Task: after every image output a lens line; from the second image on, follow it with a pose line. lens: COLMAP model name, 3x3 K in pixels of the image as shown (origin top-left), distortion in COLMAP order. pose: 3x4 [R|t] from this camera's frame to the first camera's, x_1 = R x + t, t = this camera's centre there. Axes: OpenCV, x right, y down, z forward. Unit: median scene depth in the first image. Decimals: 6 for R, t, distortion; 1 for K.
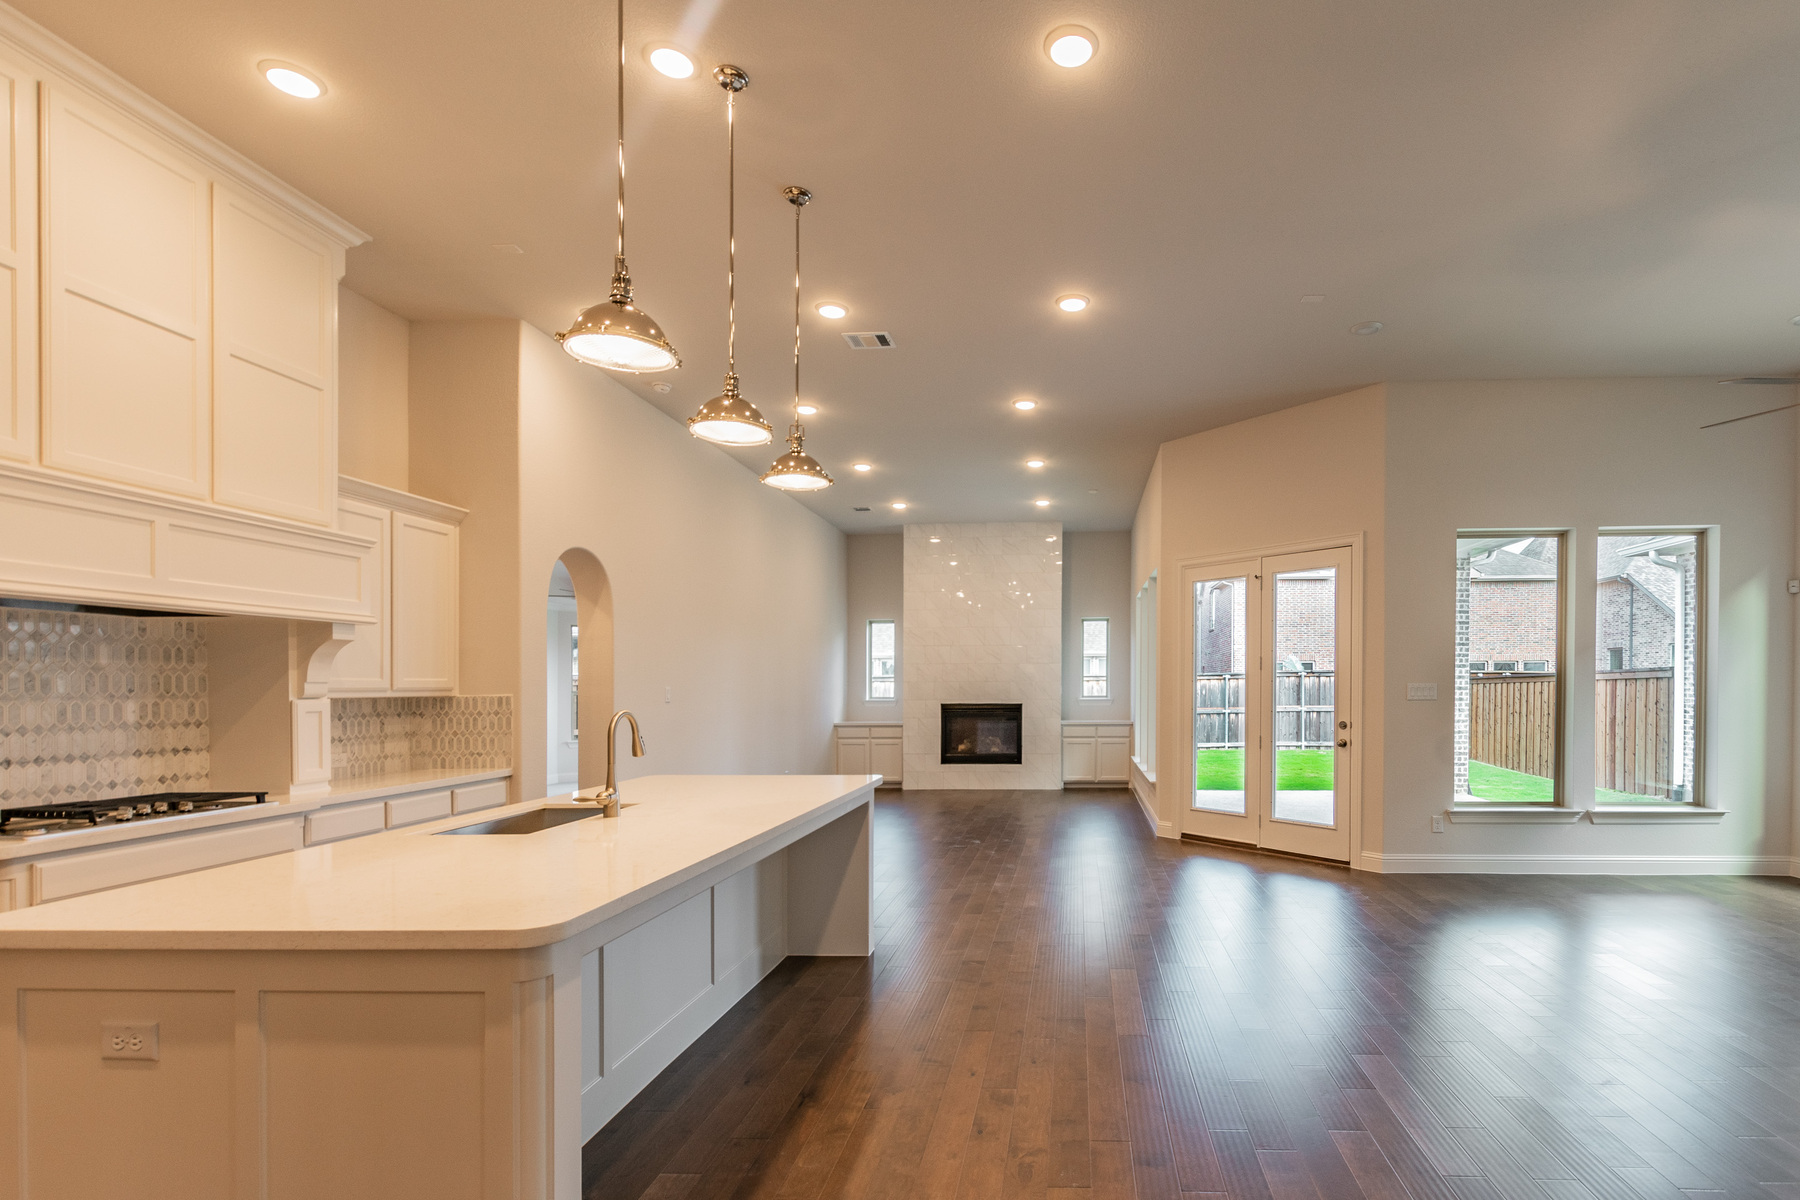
lens RADIAL K [[860.0, 0, 1039.0], [0, 860.0, 695.7], [0, 0, 1]] dist [0.002791, -0.000622]
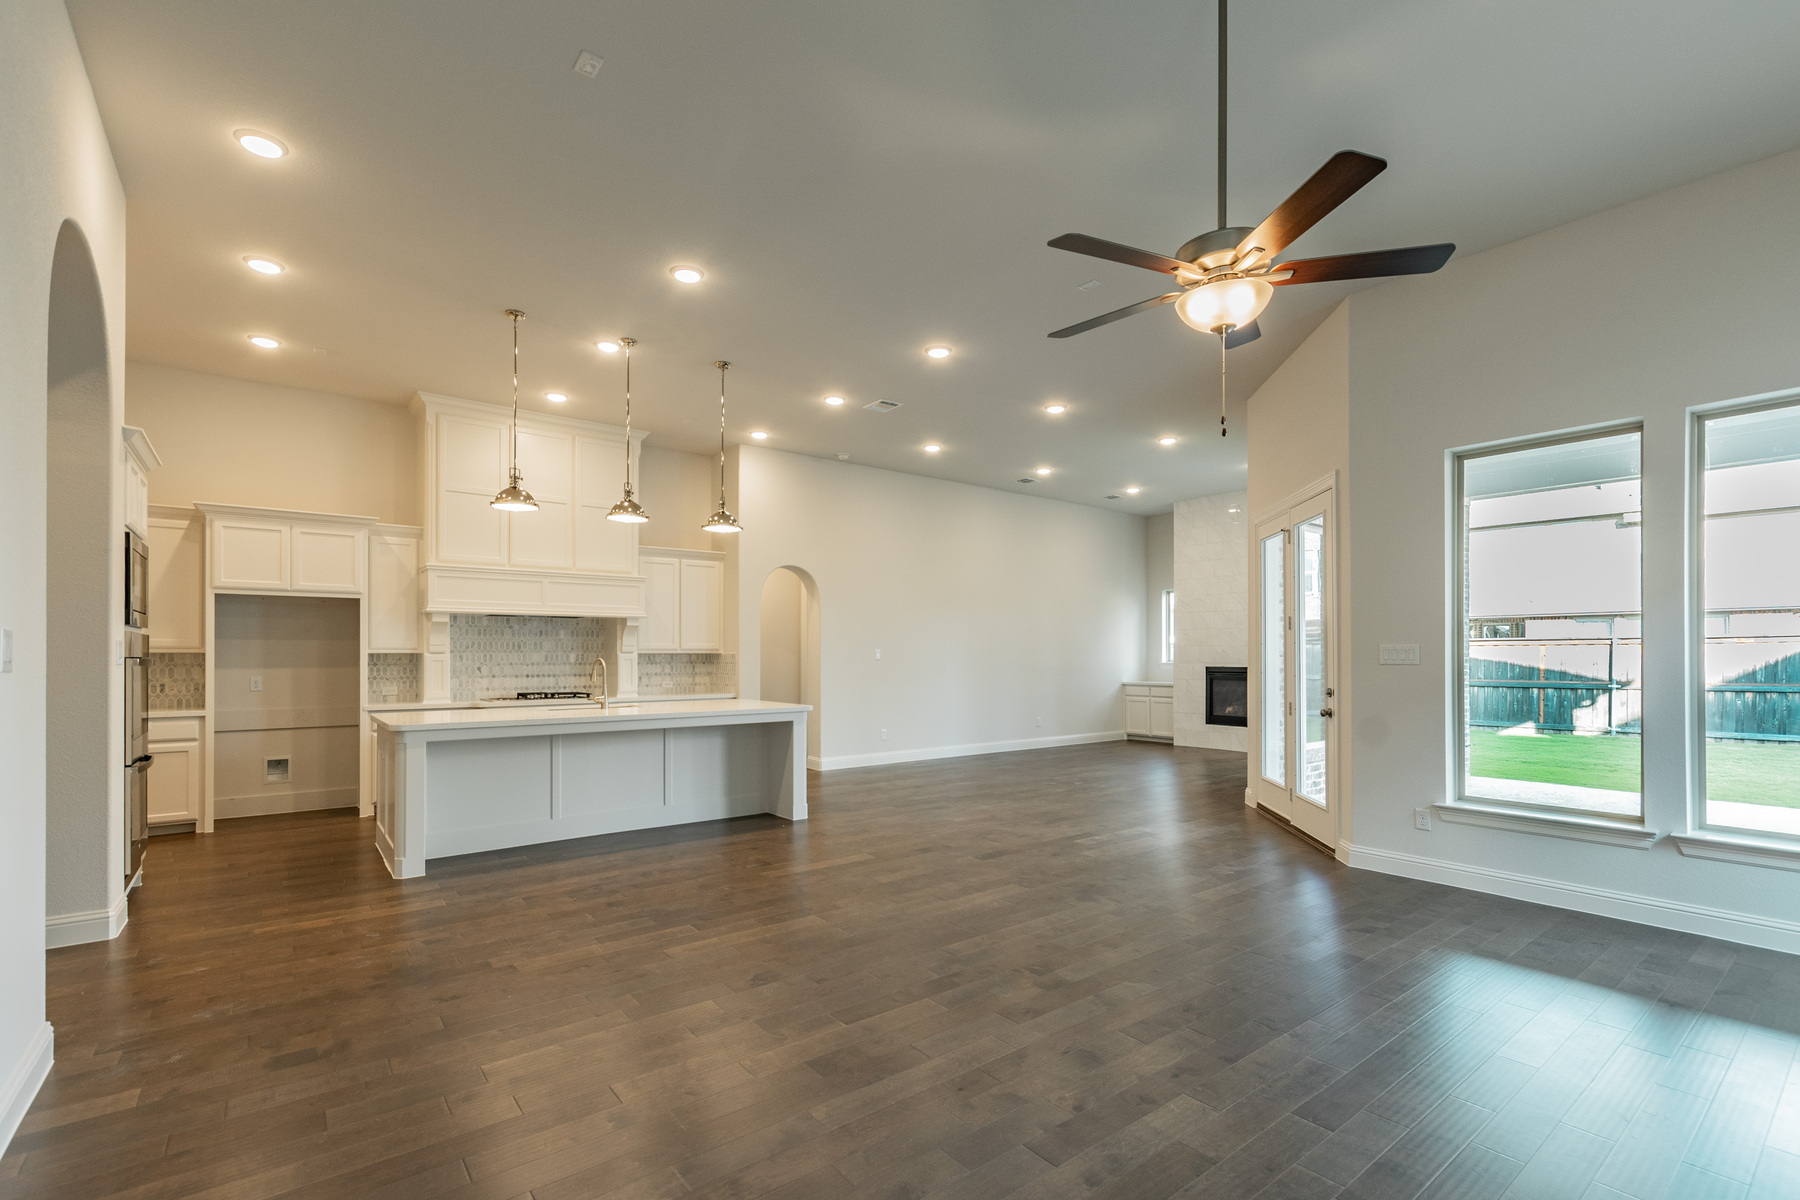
lens RADIAL K [[808.7, 0, 882.2], [0, 808.7, 647.7], [0, 0, 1]] dist [0.013123, 0.000858]
pose [[0.643934, -0.001377, -0.765080, 0.872791], [-0.010926, 0.999880, -0.010996, 0.004017], [0.765003, 0.015440, 0.643841, 0.148223]]
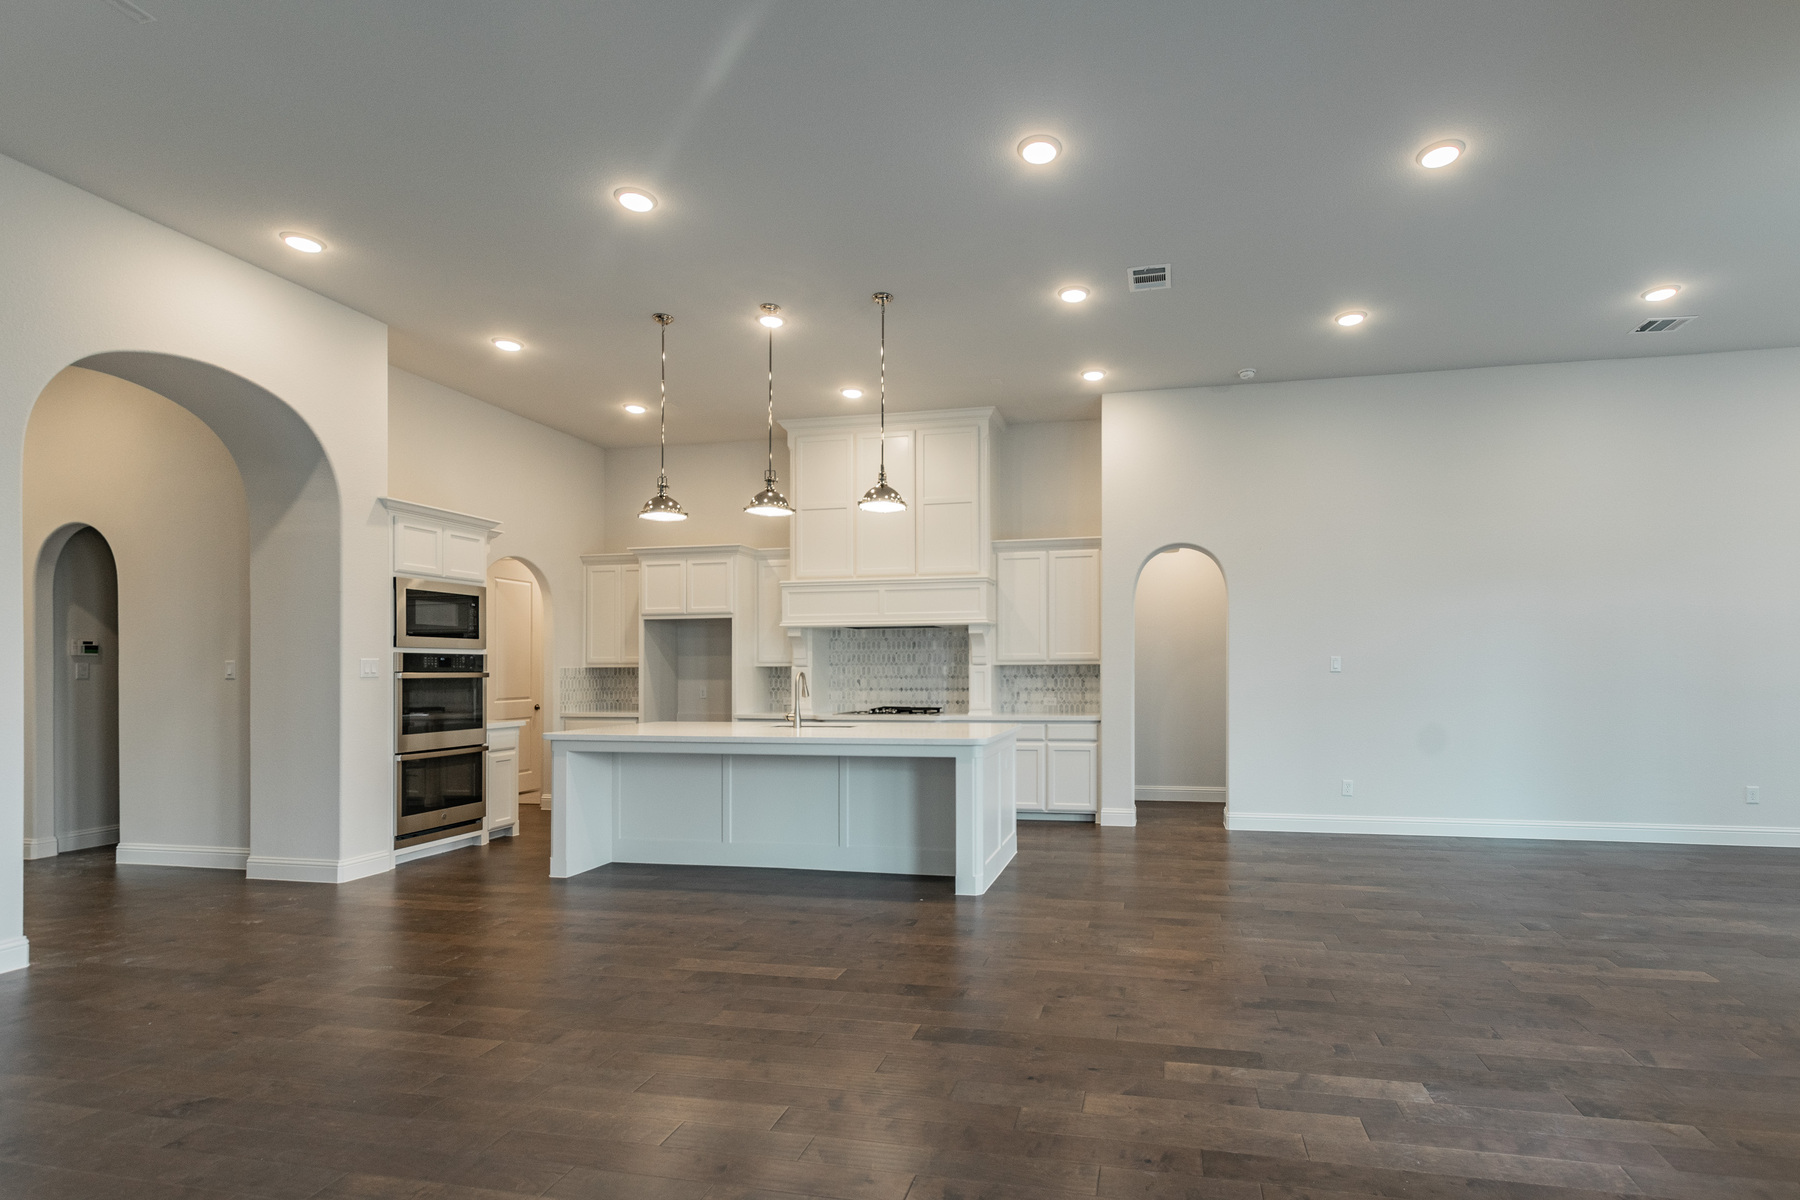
lens RADIAL K [[808.7, 0, 1012.5], [0, 808.7, 678.4], [0, 0, 1]] dist [0.013123, 0.000858]
pose [[-0.129275, 0.021751, -0.991370, 0.719369], [-0.002991, 0.999746, 0.022325, -0.005499], [0.991604, 0.005851, -0.129177, 1.030137]]
